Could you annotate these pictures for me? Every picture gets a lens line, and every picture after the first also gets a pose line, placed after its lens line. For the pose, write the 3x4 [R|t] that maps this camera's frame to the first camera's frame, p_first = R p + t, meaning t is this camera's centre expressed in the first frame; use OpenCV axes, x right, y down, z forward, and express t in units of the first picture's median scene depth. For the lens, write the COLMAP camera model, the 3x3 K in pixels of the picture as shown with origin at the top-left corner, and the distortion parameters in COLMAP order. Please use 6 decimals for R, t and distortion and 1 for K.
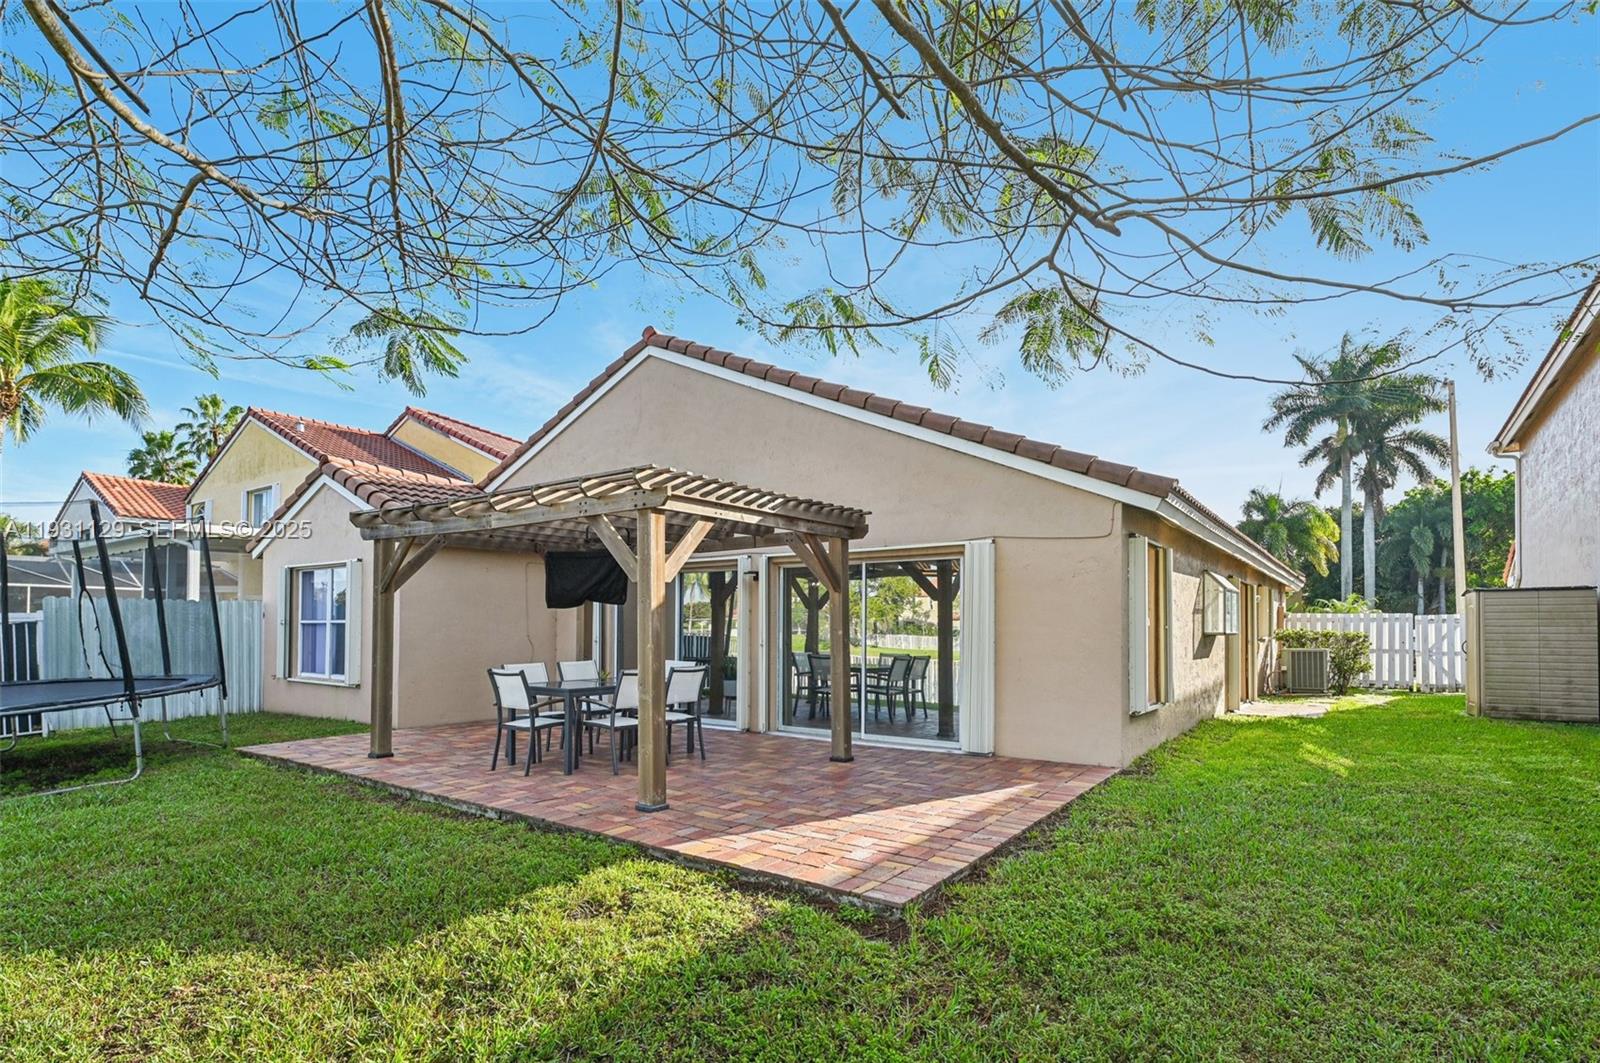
lens RADIAL K [[808.0, 0, 803.0], [0, 808.0, 616.4], [0, 0, 1]] dist [-0.001888, -0.000084]
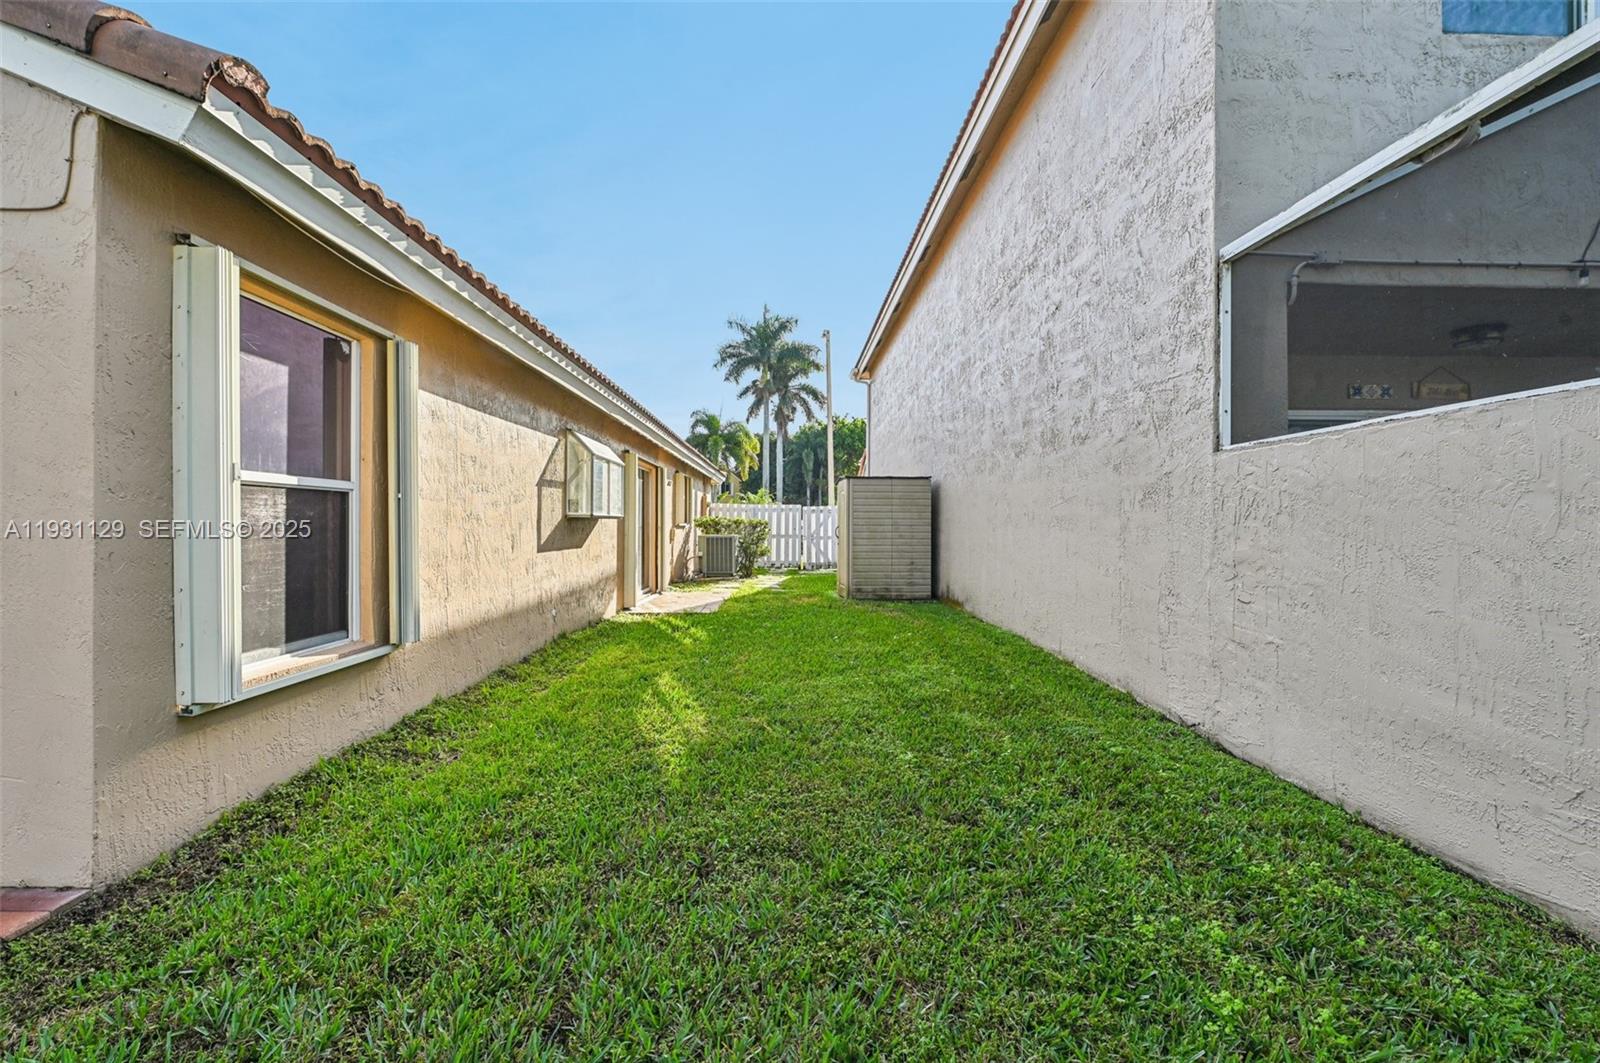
lens RADIAL K [[639.9, 0, 797.2], [0, 639.9, 531.2], [0, 0, 1]] dist [-0.007701, -0.000152]
pose [[0.804498, -0.006948, 0.593915, 0.192644], [-0.011844, 0.999545, 0.027737, 0.010004], [-0.593838, -0.029349, 0.804049, 0.246306]]
